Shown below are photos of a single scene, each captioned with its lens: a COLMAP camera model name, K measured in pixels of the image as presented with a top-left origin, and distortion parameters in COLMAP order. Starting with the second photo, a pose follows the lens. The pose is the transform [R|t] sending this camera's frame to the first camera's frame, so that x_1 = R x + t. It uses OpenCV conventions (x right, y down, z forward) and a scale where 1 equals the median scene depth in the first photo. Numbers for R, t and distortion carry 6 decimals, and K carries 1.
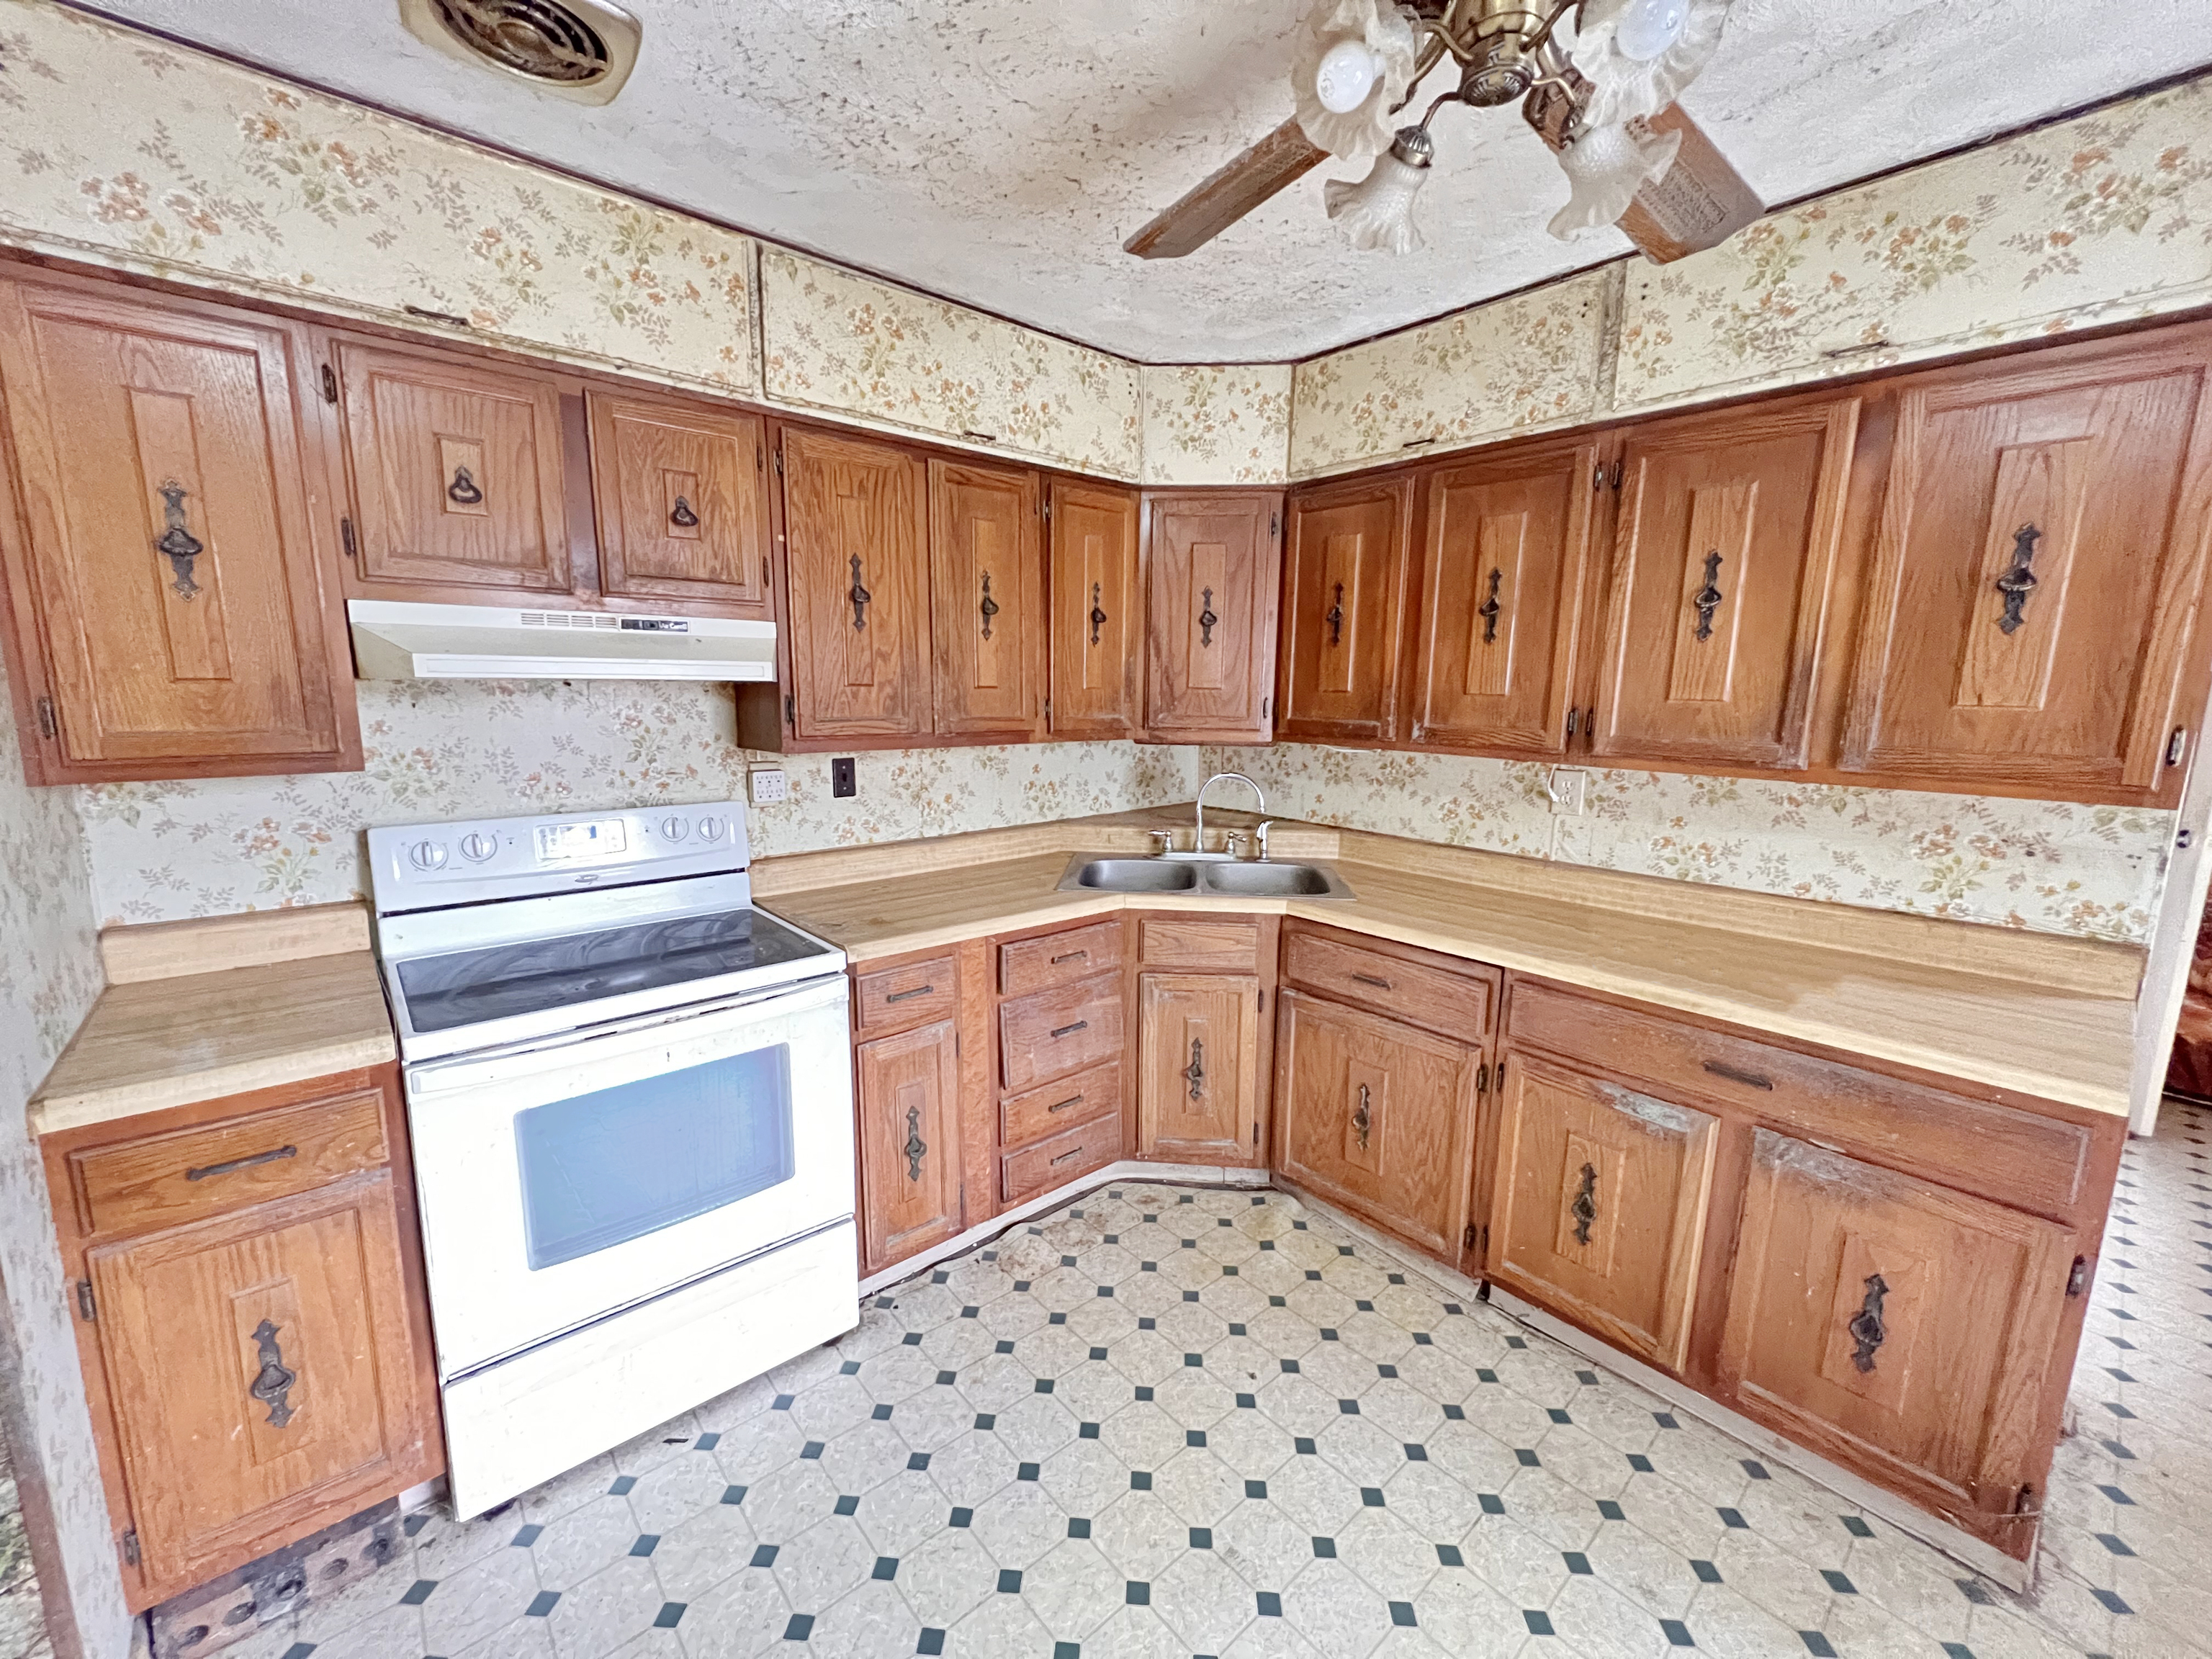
lens RADIAL K [[884.5, 0, 1101.5], [0, 884.5, 827.5], [0, 0, 1]] dist [0.001240, 0.000291]
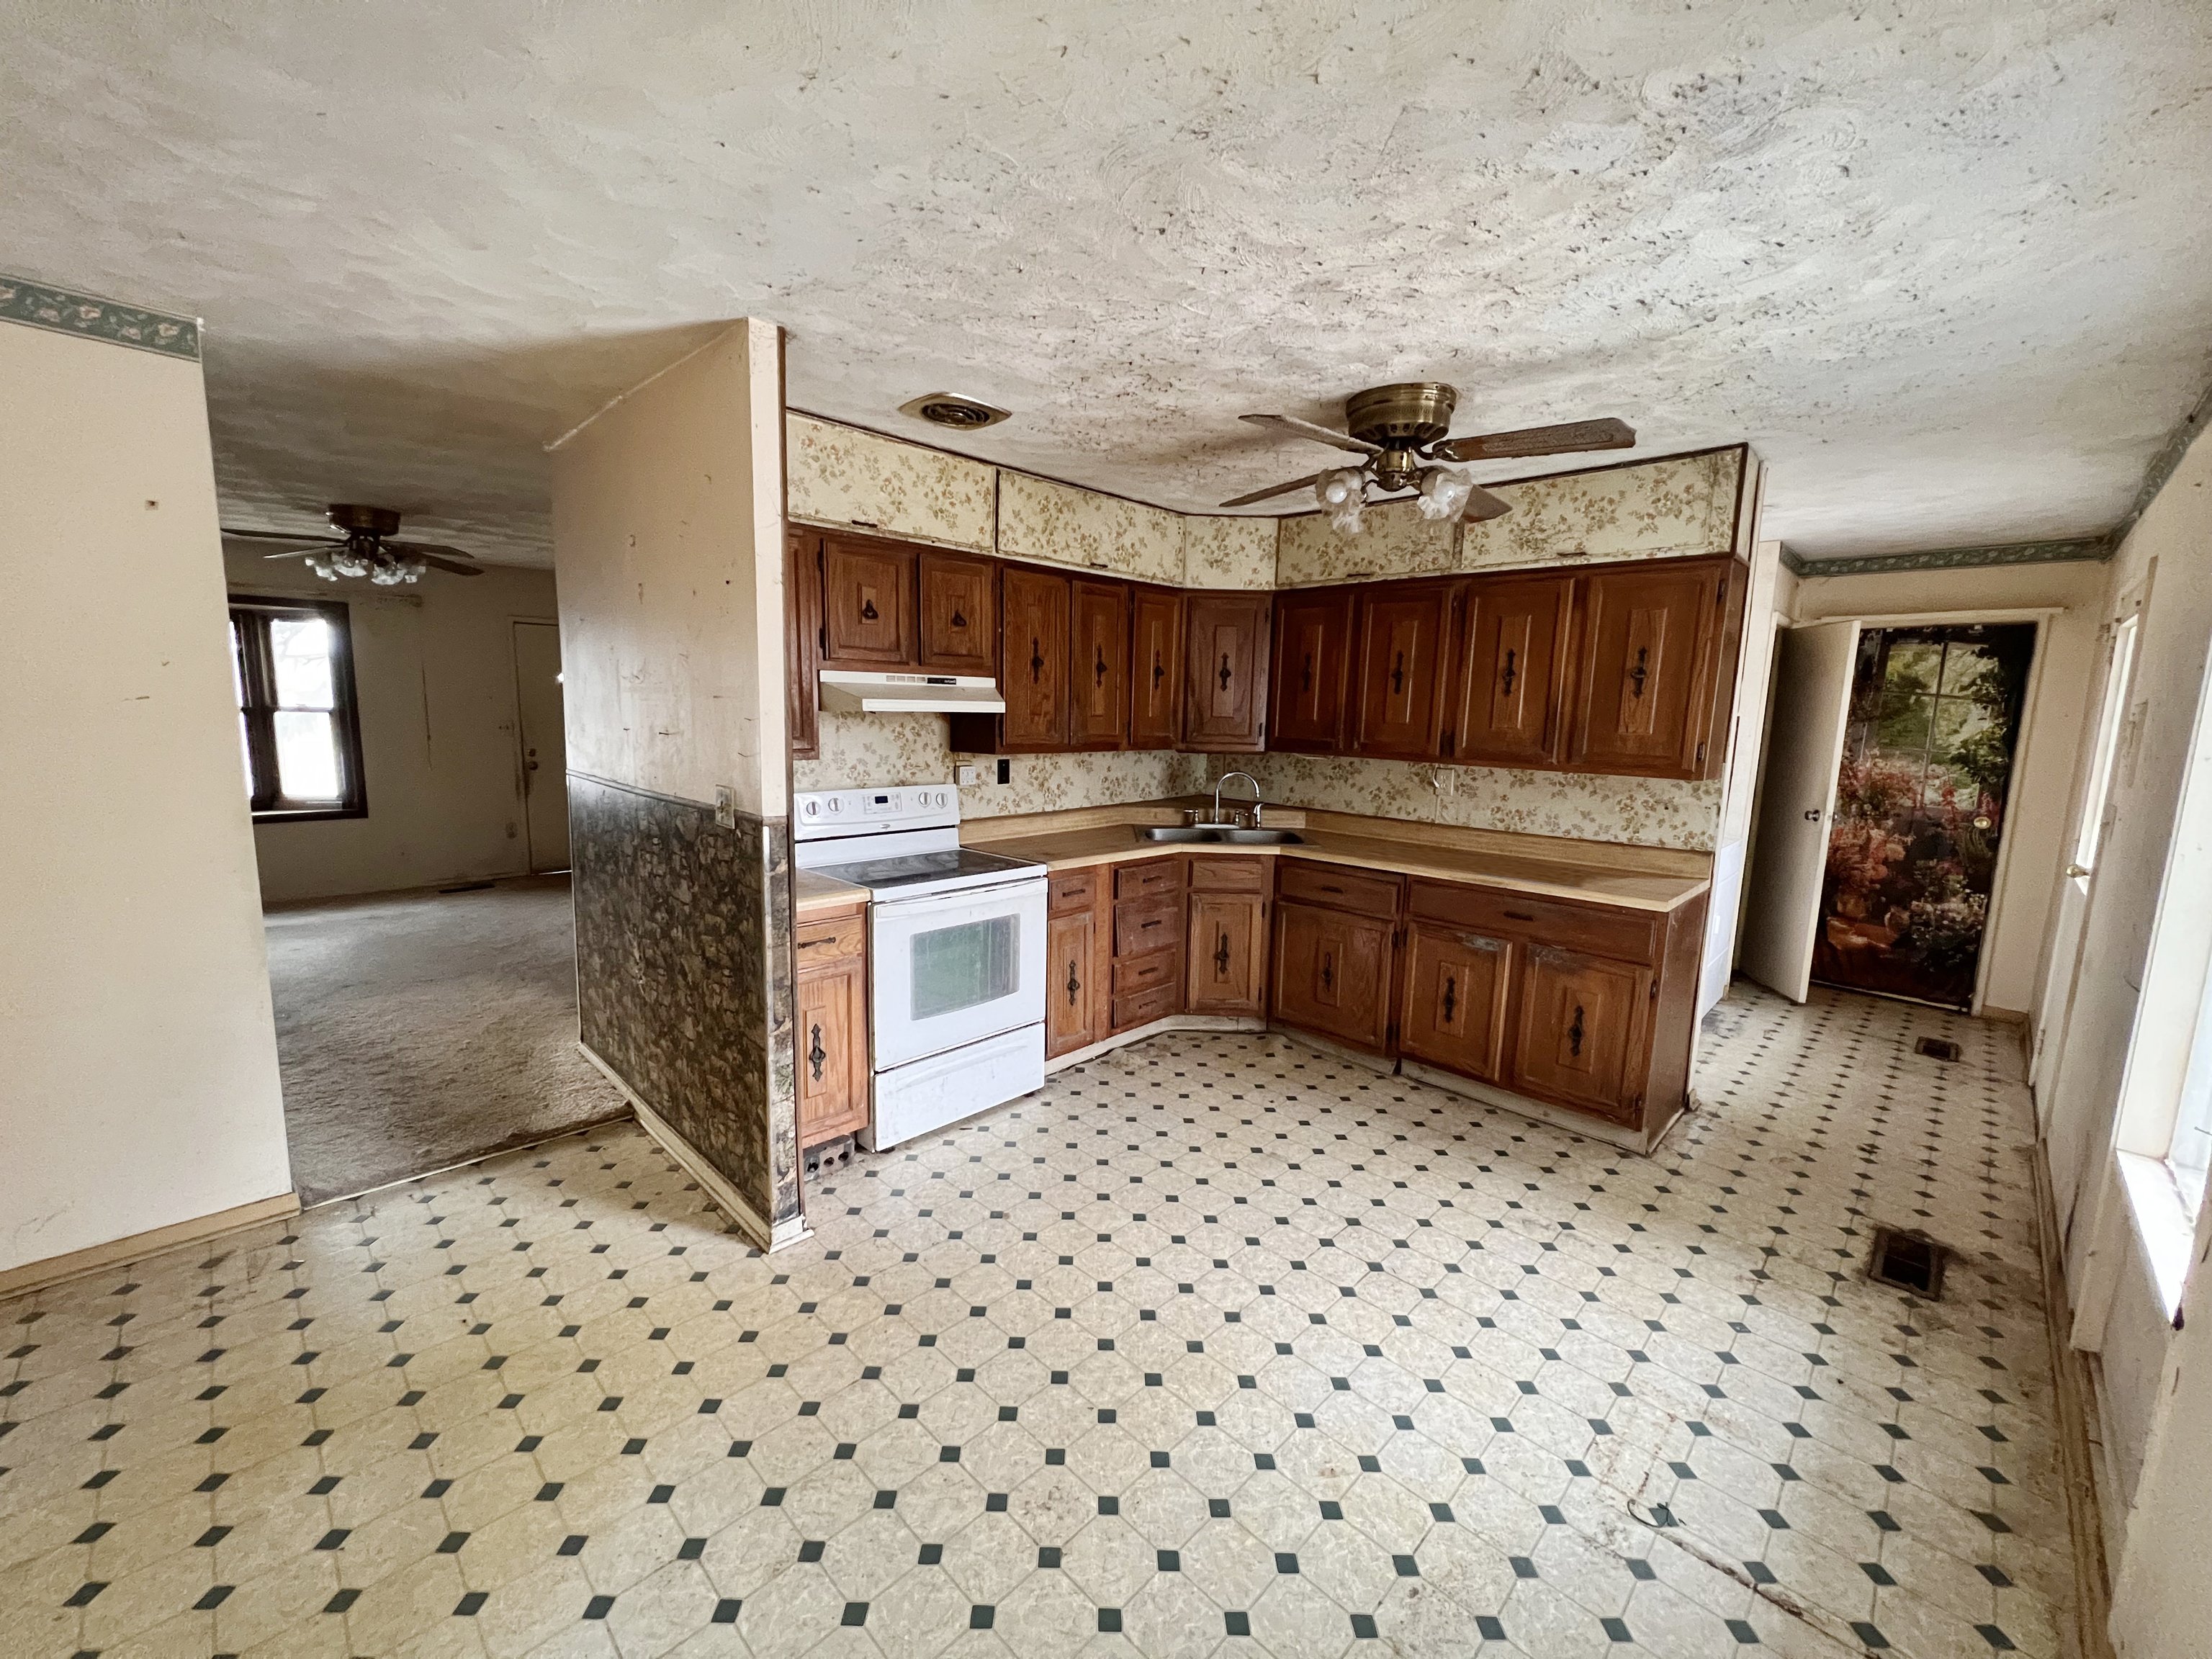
lens RADIAL K [[884.5, 0, 1101.5], [0, 884.5, 827.5], [0, 0, 1]] dist [0.001240, 0.000291]
pose [[0.996968, 0.000155, 0.077818, -0.277980], [0.001582, 0.999751, -0.022259, 0.092236], [-0.077802, 0.022315, 0.996719, -0.685280]]
